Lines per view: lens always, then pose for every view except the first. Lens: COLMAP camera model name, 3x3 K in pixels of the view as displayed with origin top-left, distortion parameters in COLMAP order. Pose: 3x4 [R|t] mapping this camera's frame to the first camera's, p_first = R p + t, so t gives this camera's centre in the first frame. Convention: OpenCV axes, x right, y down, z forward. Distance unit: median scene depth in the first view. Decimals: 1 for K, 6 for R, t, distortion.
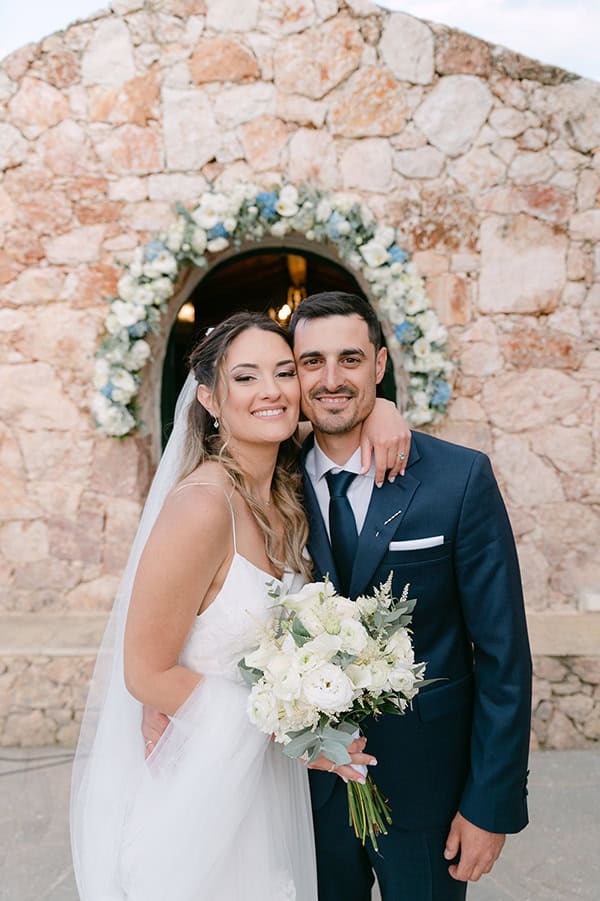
lens RADIAL K [[493.7, 0, 299.5], [0, 493.7, 432.7], [0, 0, 1]] dist [0.013606, 0.000393]
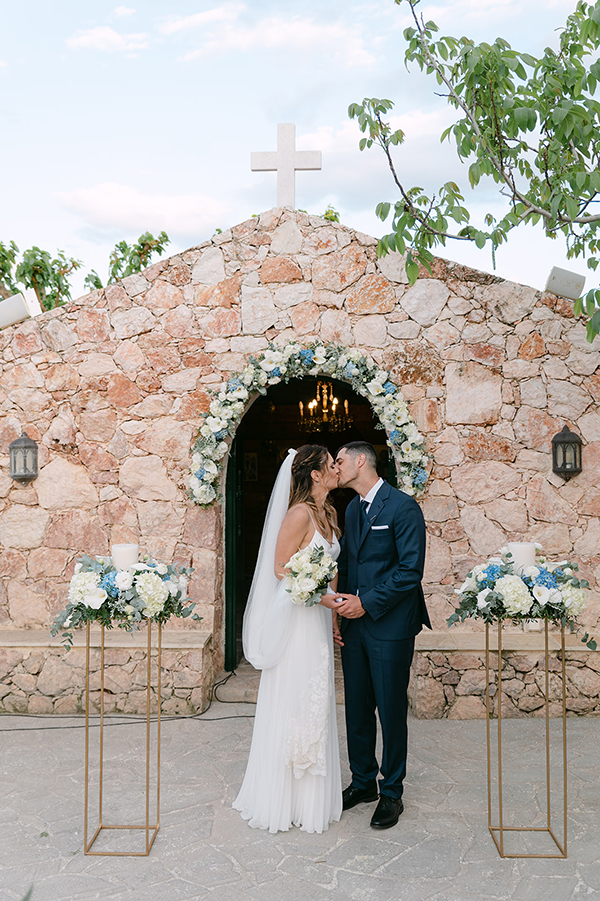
lens RADIAL K [[665.4, 0, 300.0], [0, 665.4, 450.5], [0, 0, 1]] dist [-0.000938, -0.000049]
pose [[0.999205, 0.003828, -0.039671, -0.001255], [-0.008987, 0.991380, -0.130710, 0.109769], [0.038828, 0.130963, 0.990627, -1.036891]]
